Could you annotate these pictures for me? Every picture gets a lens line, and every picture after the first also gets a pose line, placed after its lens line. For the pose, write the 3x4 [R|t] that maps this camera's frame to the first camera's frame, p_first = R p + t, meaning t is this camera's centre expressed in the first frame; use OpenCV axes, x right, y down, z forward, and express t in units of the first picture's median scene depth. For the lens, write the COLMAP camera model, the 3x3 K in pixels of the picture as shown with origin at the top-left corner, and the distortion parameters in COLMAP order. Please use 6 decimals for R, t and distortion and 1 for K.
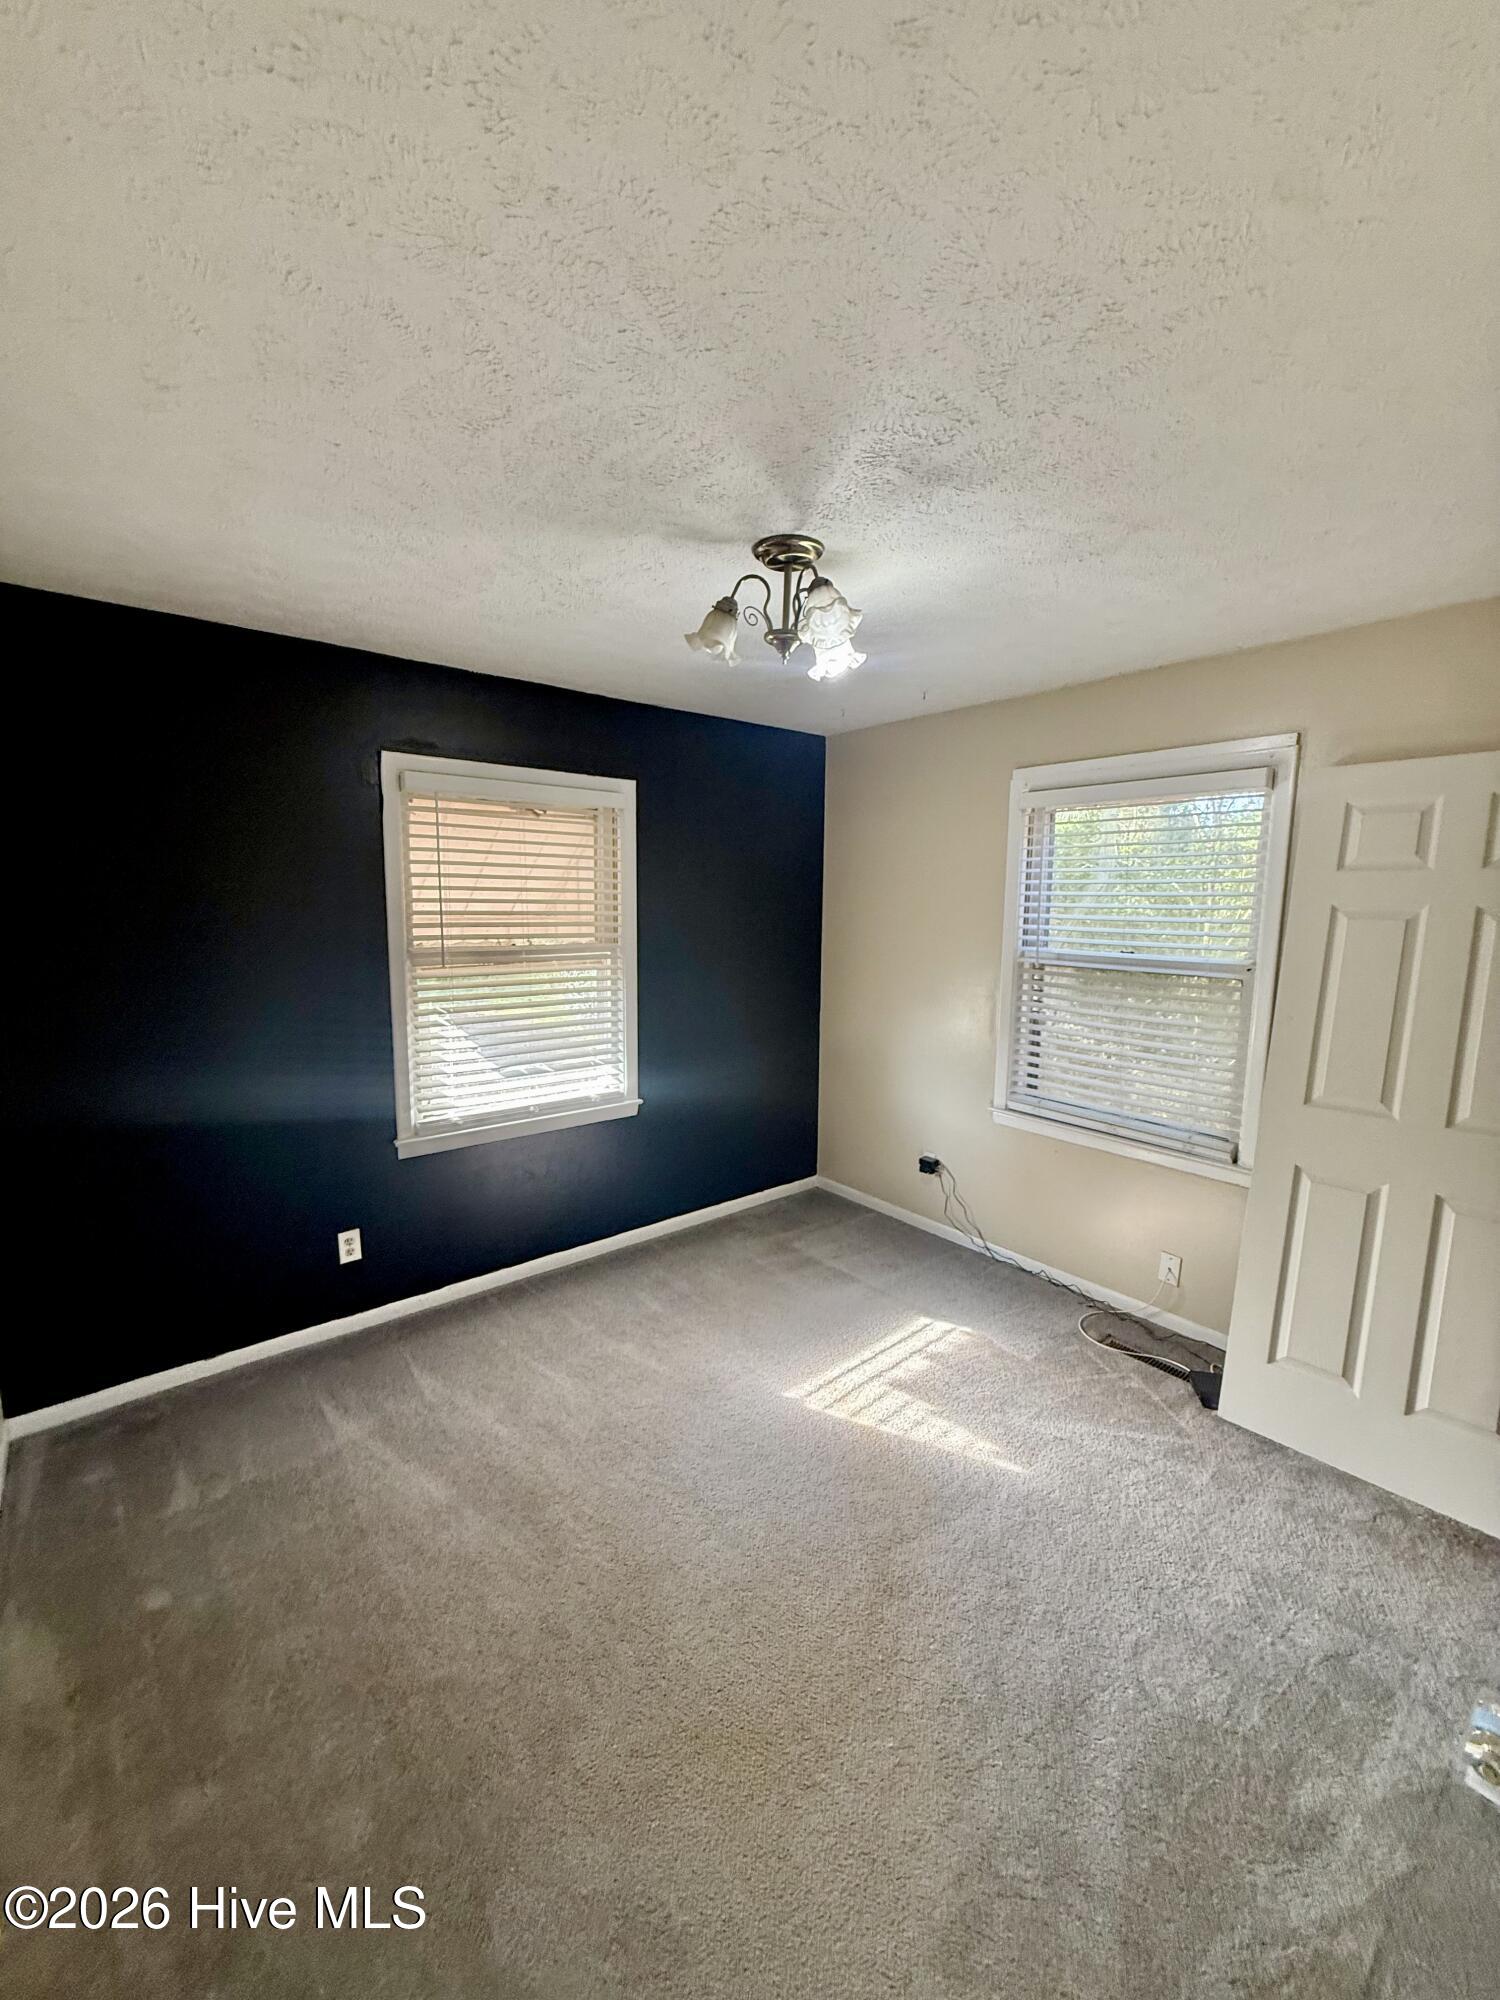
lens RADIAL K [[788.5, 0, 746.7], [0, 788.5, 1005.0], [0, 0, 1]] dist [-0.011997, 0.000577]
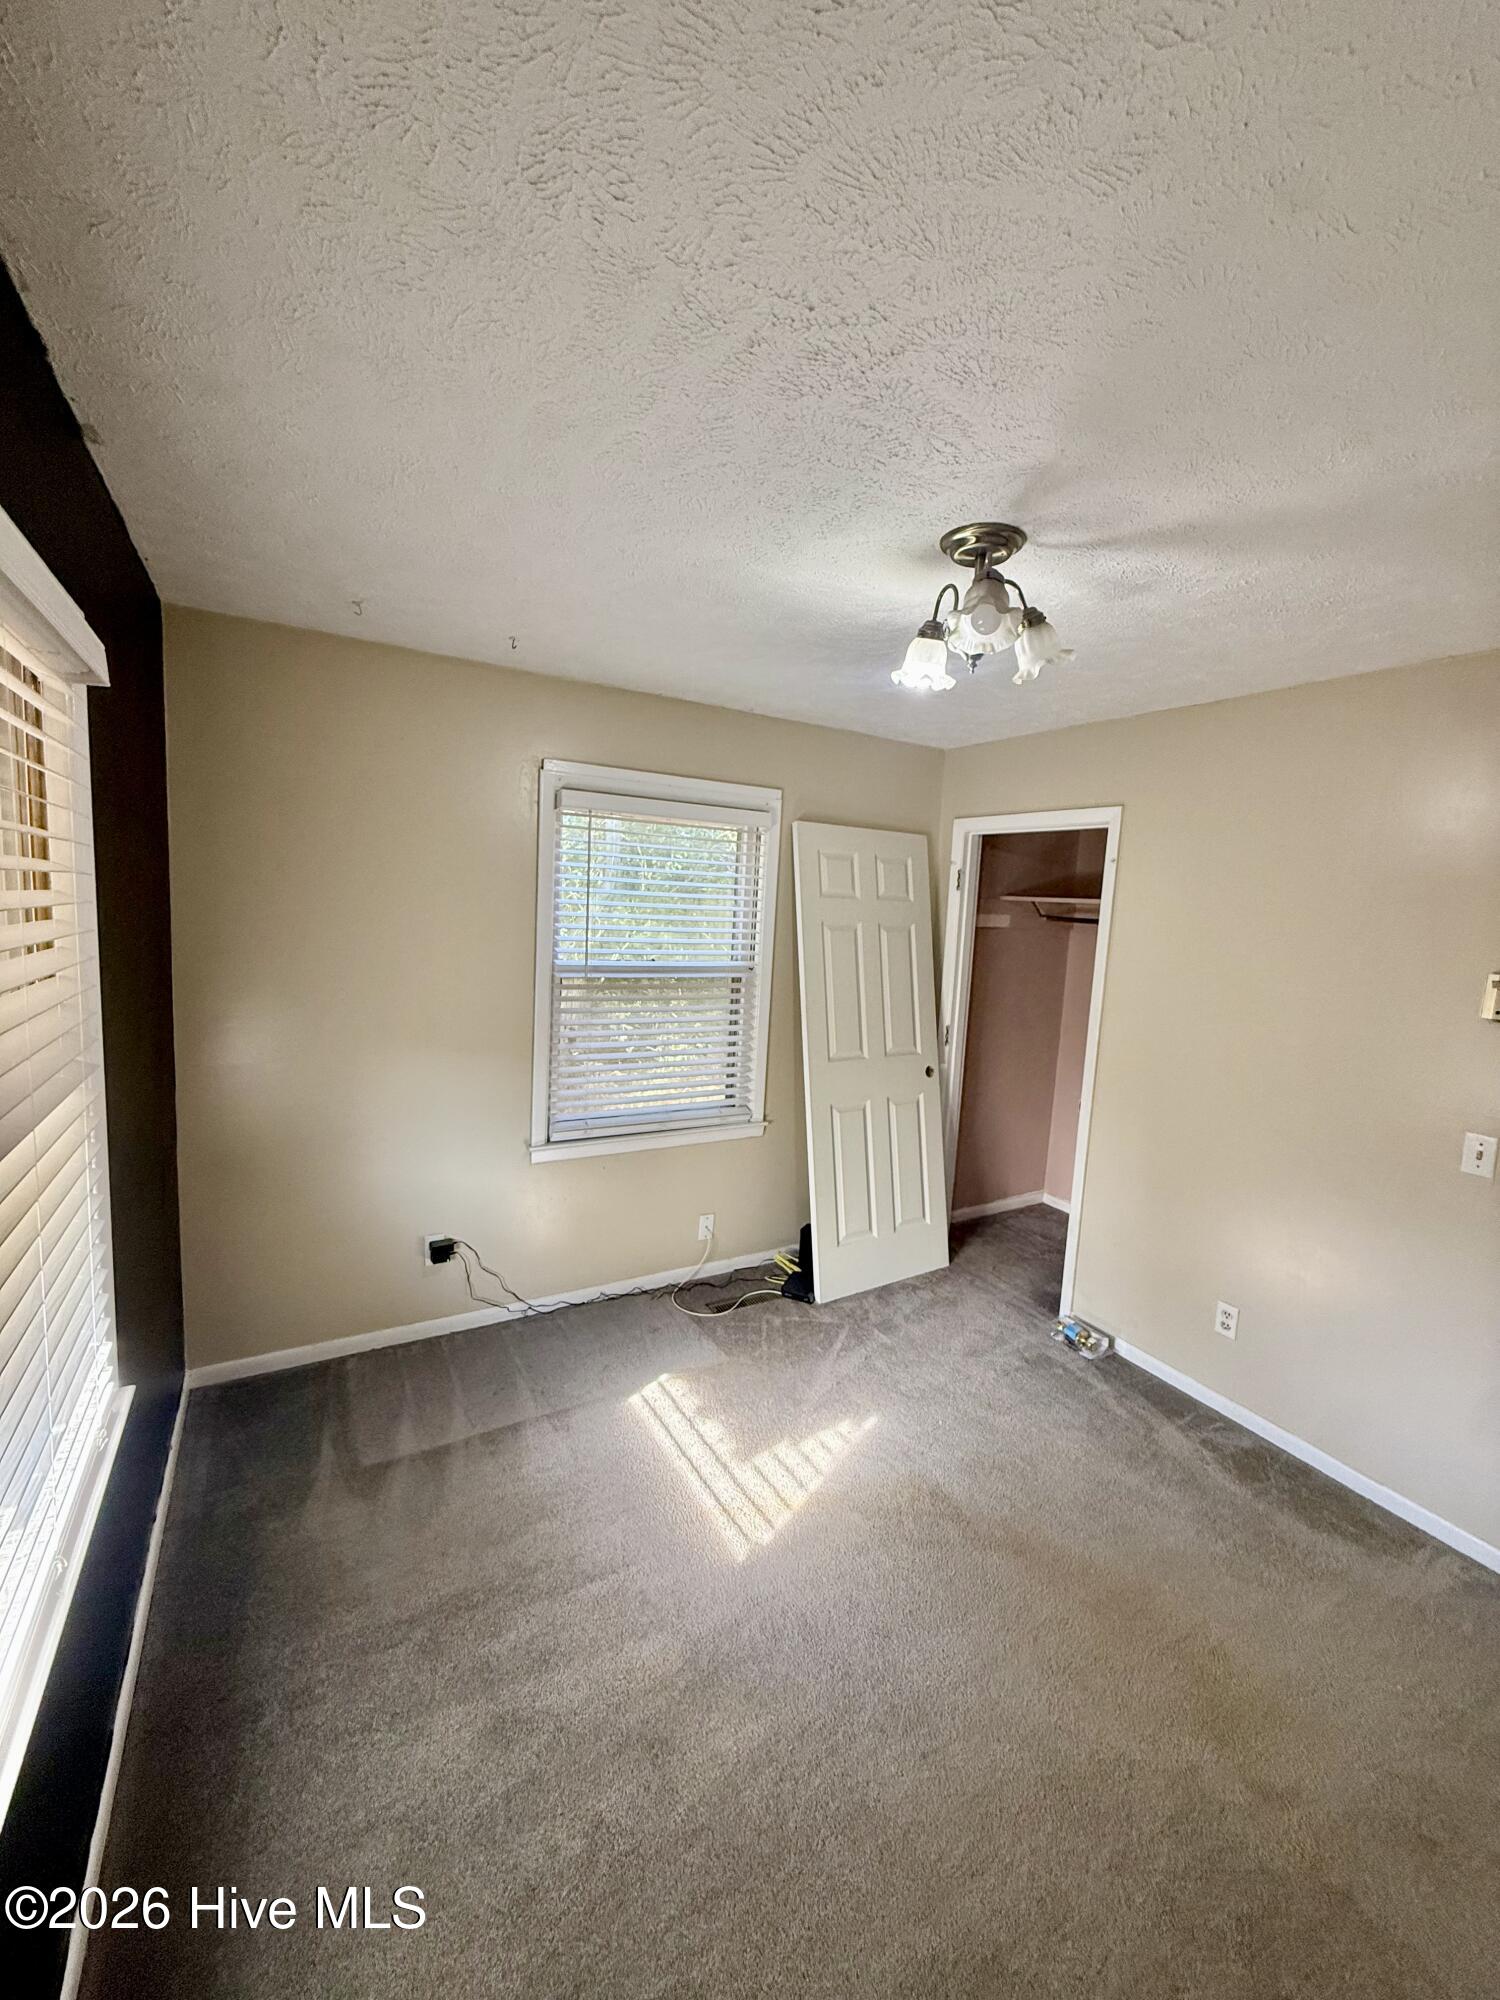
lens RADIAL K [[788.5, 0, 747.2], [0, 788.5, 1001.4], [0, 0, 1]] dist [-0.011997, 0.000577]
pose [[0.167071, -0.121739, 0.978400, -0.577119], [0.087829, 0.990240, 0.108214, -0.123248], [-0.982025, 0.067852, 0.176133, 0.730567]]
